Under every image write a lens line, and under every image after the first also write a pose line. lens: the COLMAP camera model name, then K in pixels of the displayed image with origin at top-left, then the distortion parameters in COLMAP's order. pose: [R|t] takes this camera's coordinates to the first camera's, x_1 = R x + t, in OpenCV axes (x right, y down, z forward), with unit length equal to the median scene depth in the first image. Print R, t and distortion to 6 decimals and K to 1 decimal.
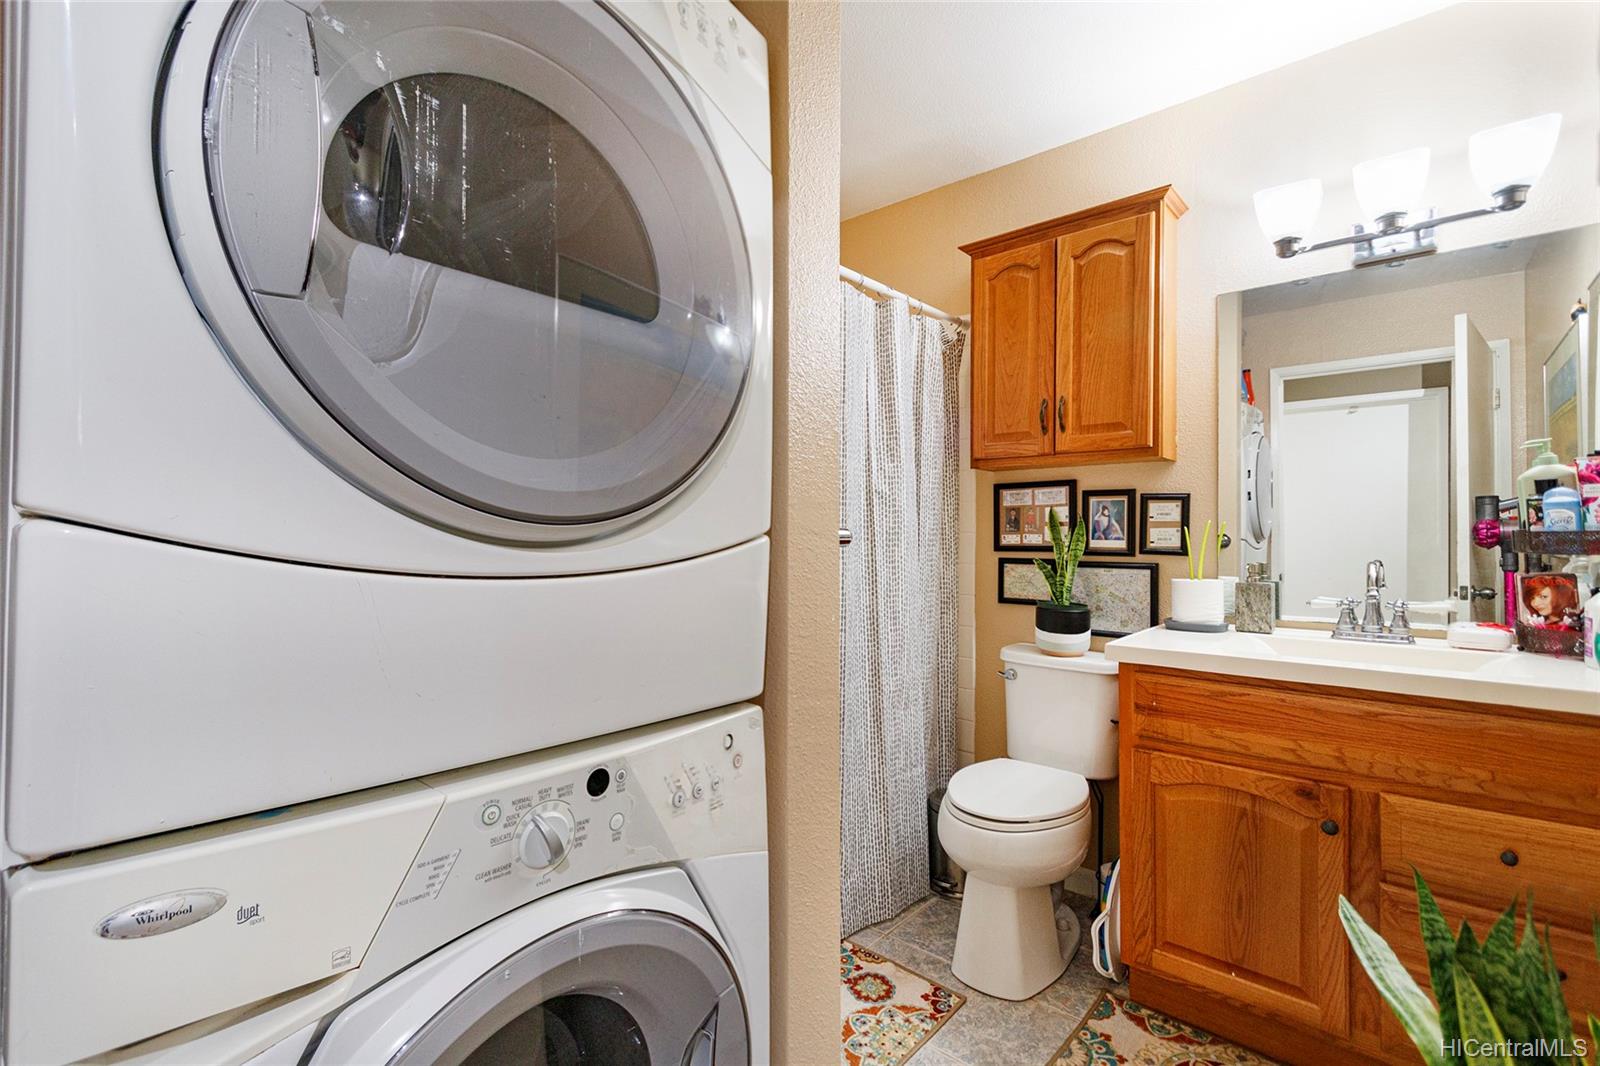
lens RADIAL K [[722.9, 0, 792.5], [0, 722.9, 530.9], [0, 0, 1]] dist [0.006743, -0.000774]
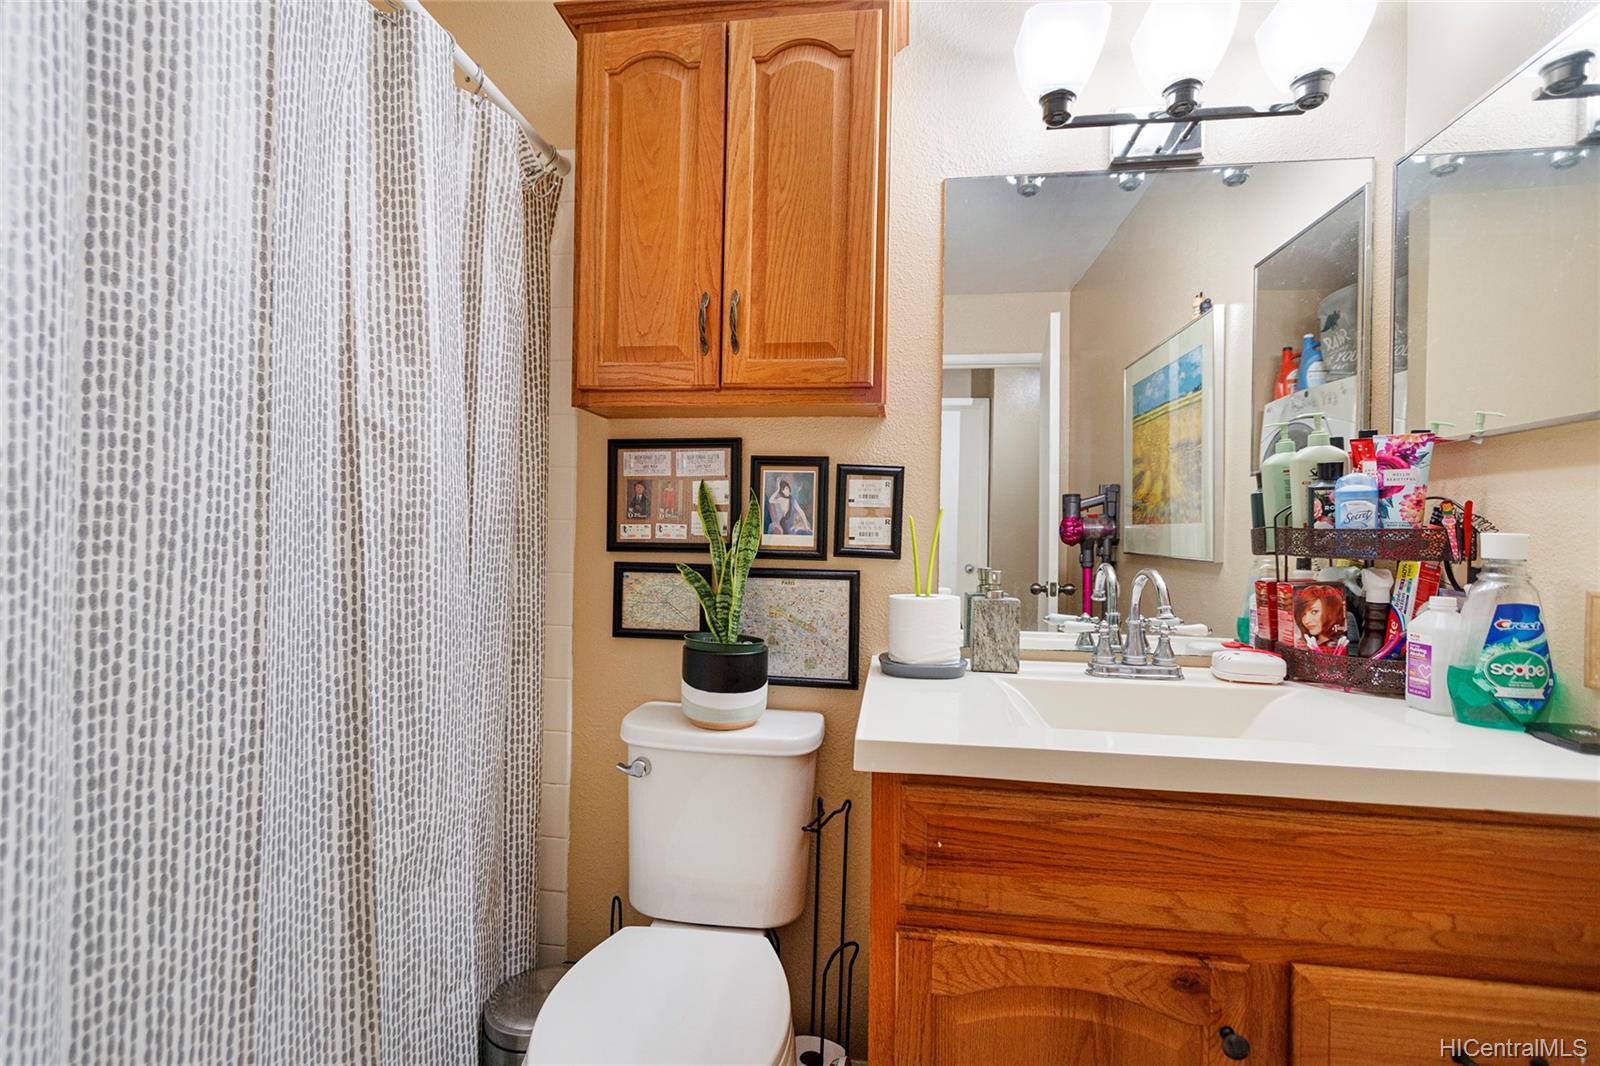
lens RADIAL K [[722.9, 0, 797.1], [0, 722.9, 529.7], [0, 0, 1]] dist [0.006743, -0.000774]
pose [[0.833075, 0.011976, 0.553031, 0.089602], [-0.017209, 0.999843, 0.004272, 0.005531], [-0.552893, -0.013076, 0.833150, 0.473503]]
